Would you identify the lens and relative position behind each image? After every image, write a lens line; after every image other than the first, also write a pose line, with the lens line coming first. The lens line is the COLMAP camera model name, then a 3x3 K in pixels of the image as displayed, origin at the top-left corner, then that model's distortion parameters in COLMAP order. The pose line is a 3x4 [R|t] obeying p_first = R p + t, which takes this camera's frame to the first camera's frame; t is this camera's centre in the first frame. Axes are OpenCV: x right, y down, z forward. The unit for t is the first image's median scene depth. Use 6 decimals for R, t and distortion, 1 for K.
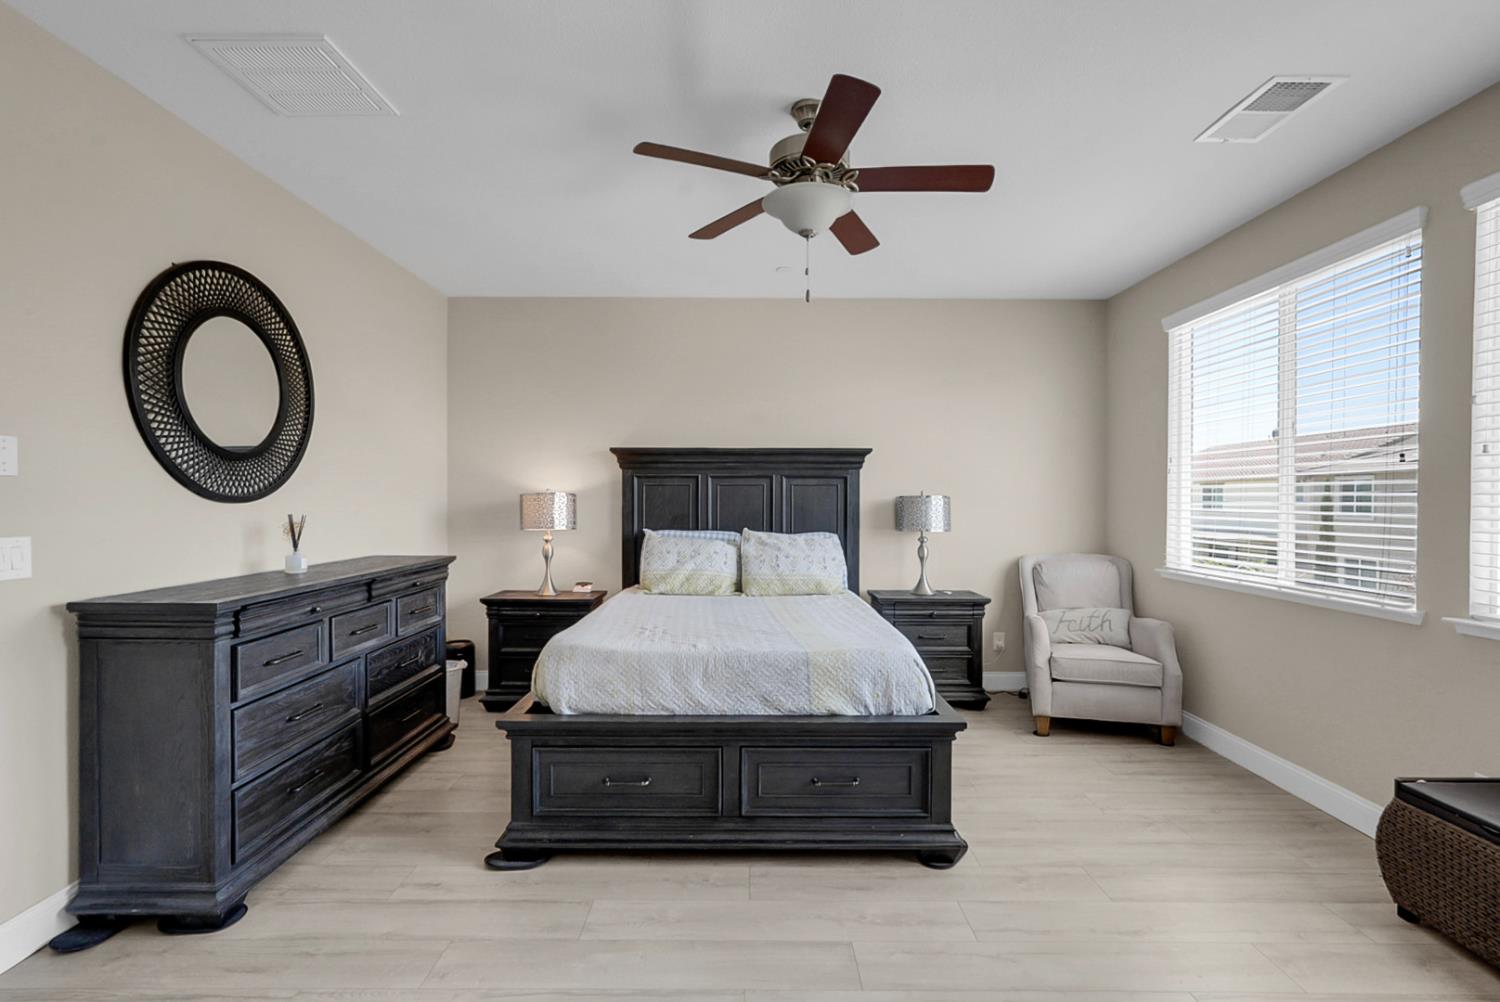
lens RADIAL K [[663.1, 0, 744.8], [0, 663.1, 508.4], [0, 0, 1]] dist [-0.016744, 0.006914]
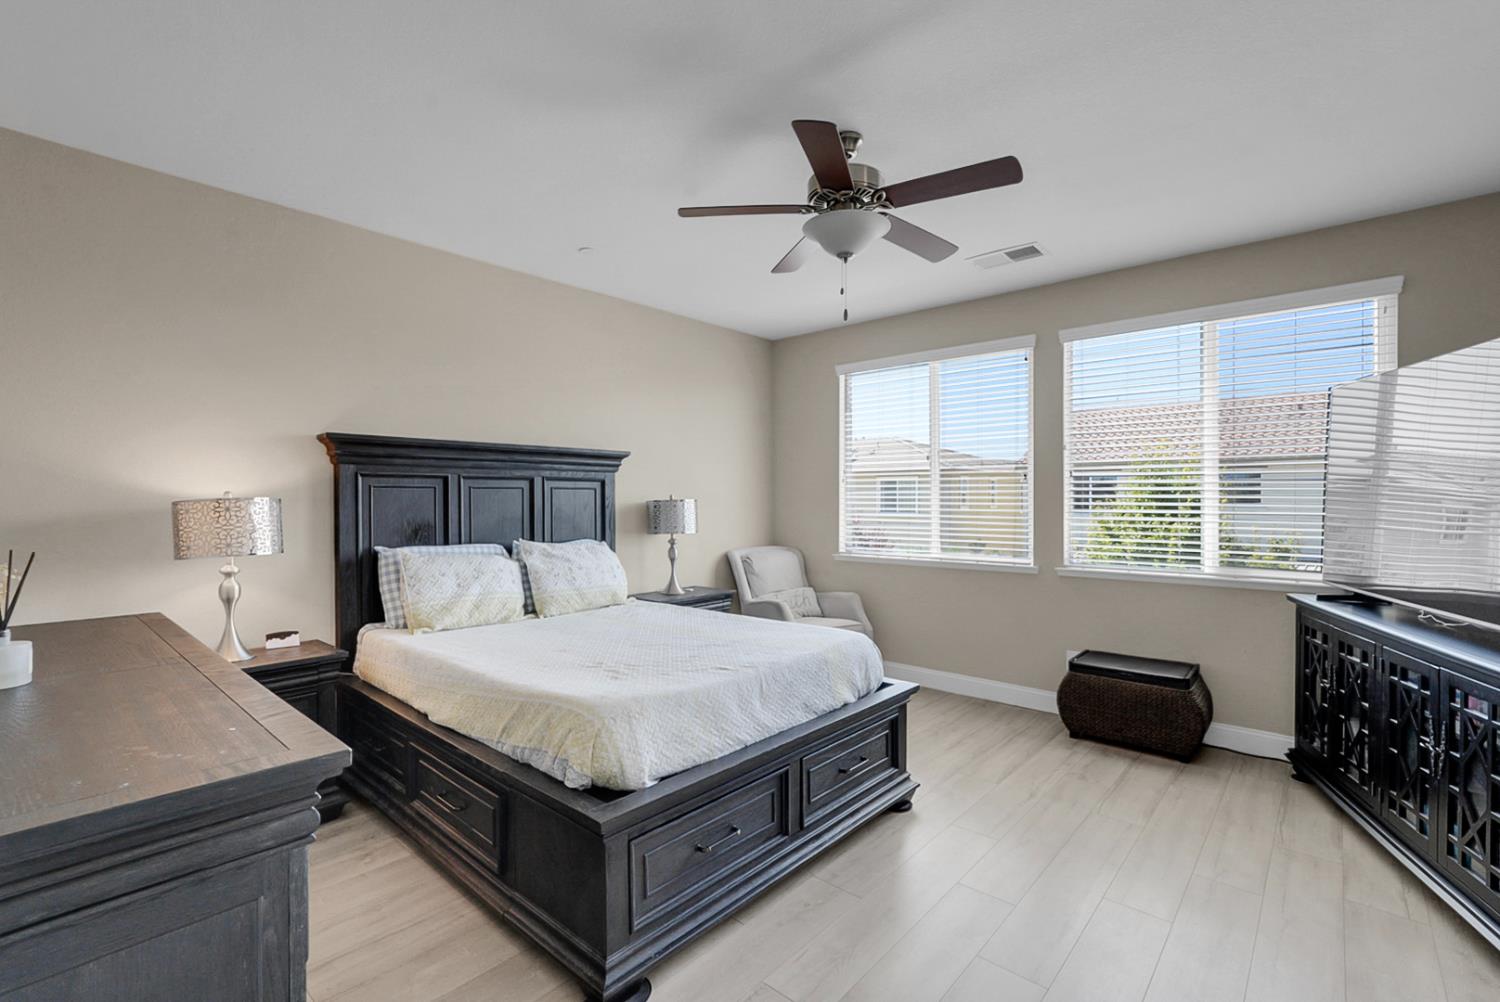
lens RADIAL K [[663.1, 0, 734.9], [0, 663.1, 499.2], [0, 0, 1]] dist [-0.016744, 0.006914]
pose [[0.669573, -0.005615, 0.742725, -0.443410], [0.016092, 0.999846, -0.006948, -0.010352], [-0.742572, 0.016604, 0.669561, 0.228346]]
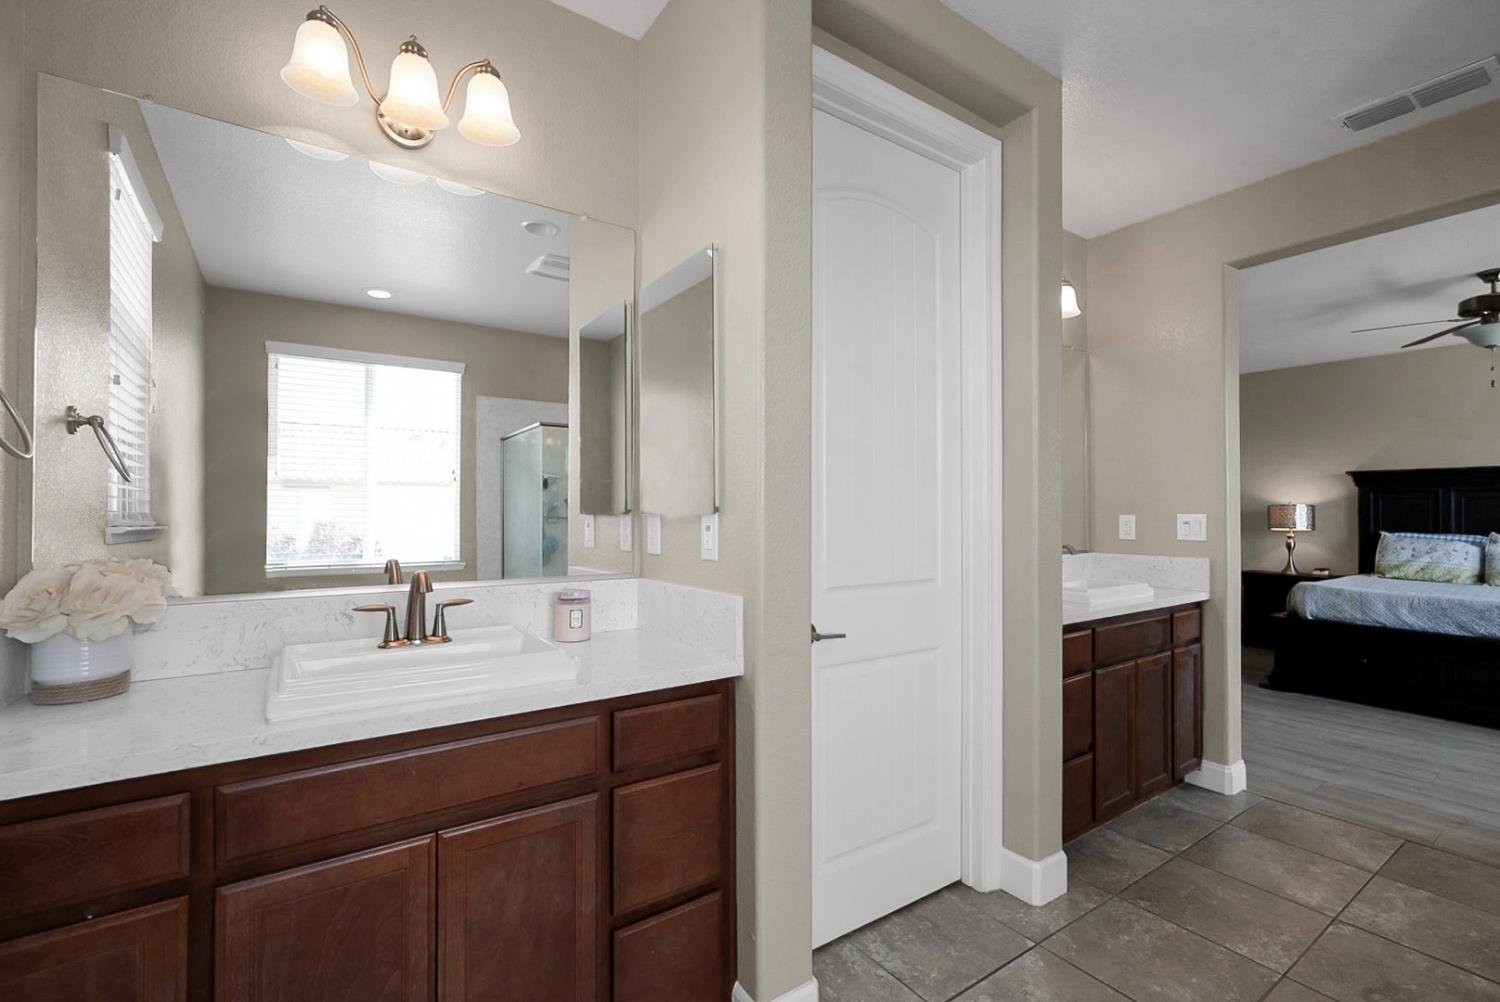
lens RADIAL K [[667.9, 0, 751.7], [0, 667.9, 503.0], [0, 0, 1]] dist [-0.001361, 0.000513]
pose [[0.584094, -0.009310, -0.811633, 0.202861], [-0.016420, 0.999594, -0.023283, 0.027035], [0.811520, 0.026927, 0.583704, -0.821635]]
